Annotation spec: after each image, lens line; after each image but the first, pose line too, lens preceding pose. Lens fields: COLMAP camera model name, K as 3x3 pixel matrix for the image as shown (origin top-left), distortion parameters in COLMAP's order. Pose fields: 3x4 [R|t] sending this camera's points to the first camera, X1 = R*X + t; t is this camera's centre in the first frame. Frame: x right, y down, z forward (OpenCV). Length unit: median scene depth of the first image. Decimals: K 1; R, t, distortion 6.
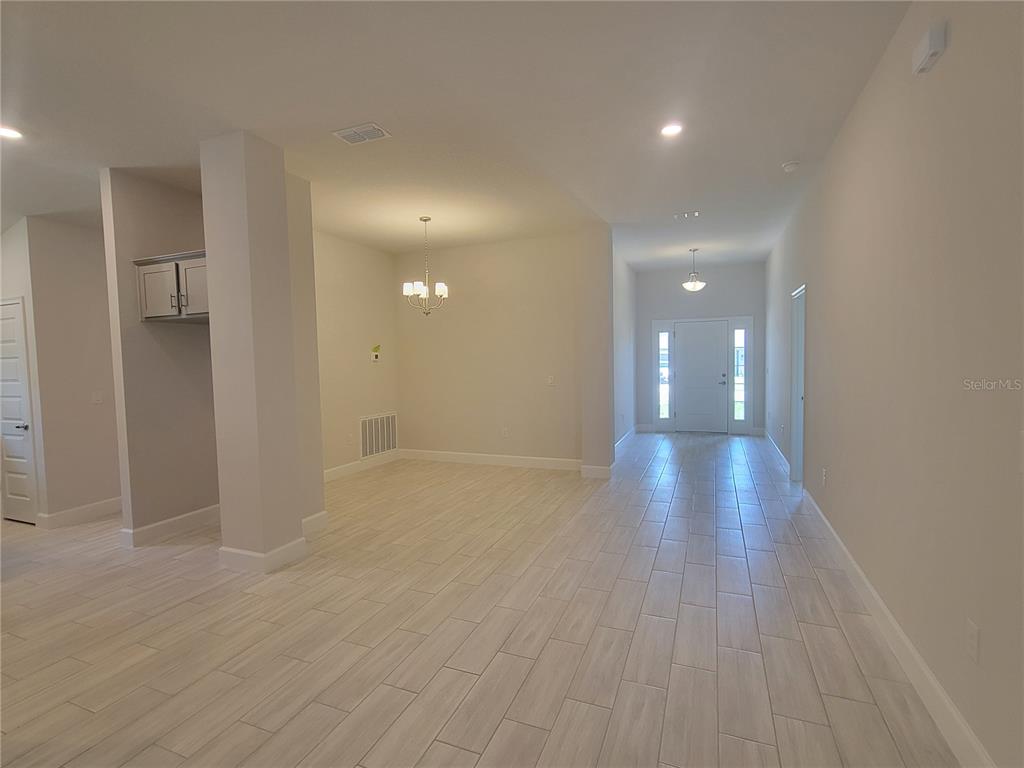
lens RADIAL K [[487.6, 0, 516.7], [0, 487.6, 384.5], [0, 0, 1]] dist [0.004978, 0.000091]
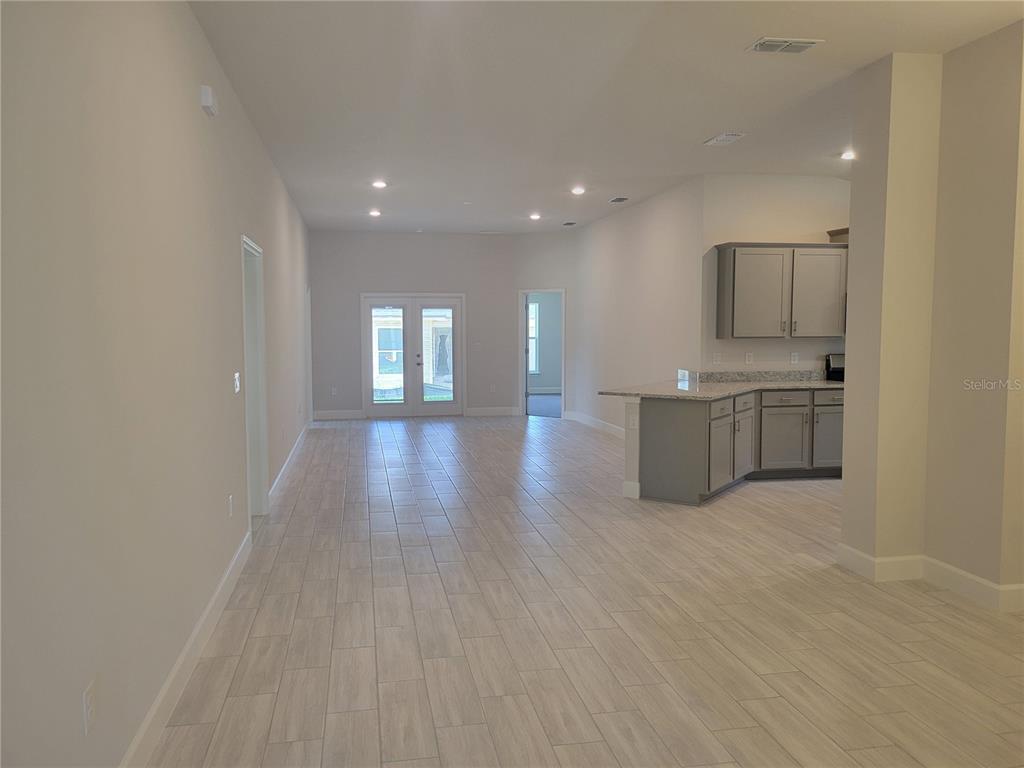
lens RADIAL K [[779.6, 0, 500.4], [0, 779.6, 382.2], [0, 0, 1]] dist [0.052157, 0.001308]
pose [[-0.844315, 0.063487, -0.532073, 0.814522], [-0.007870, 0.991380, 0.130780, -0.140560], [0.535789, 0.114607, -0.836538, 1.948648]]
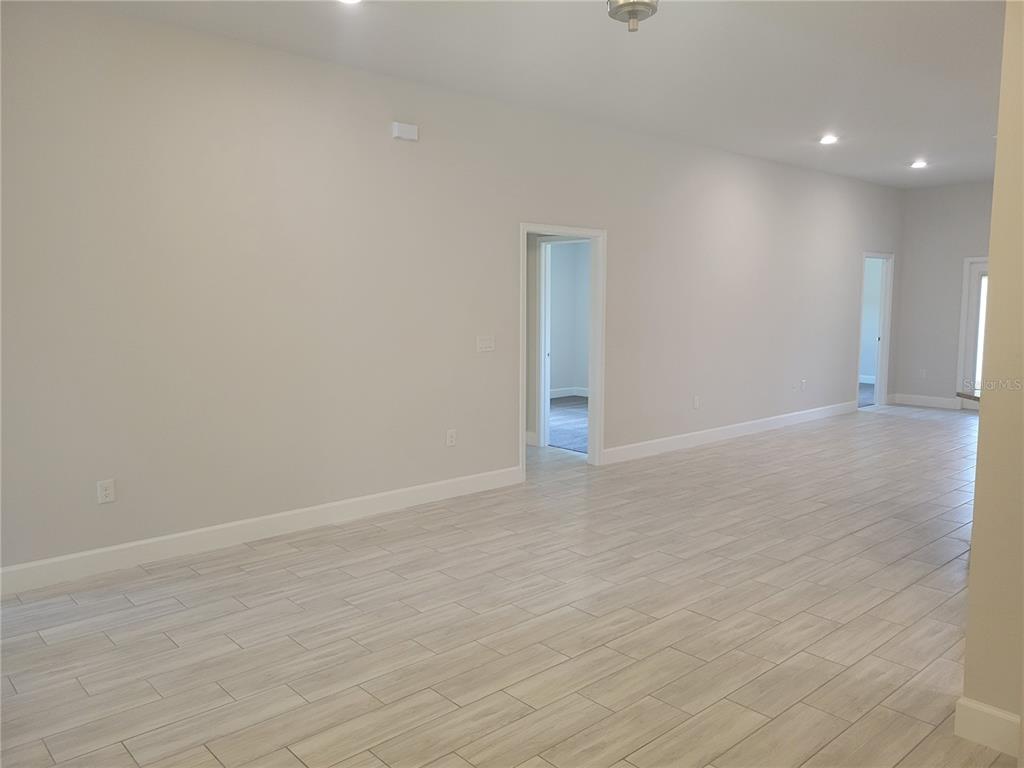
lens RADIAL K [[779.6, 0, 500.4], [0, 779.6, 382.2], [0, 0, 1]] dist [0.052157, 0.001308]
pose [[-0.896177, -0.027943, 0.442816, -0.427830], [0.041953, 0.988207, 0.147266, -0.124395], [-0.441709, 0.150554, -0.884436, 2.079958]]
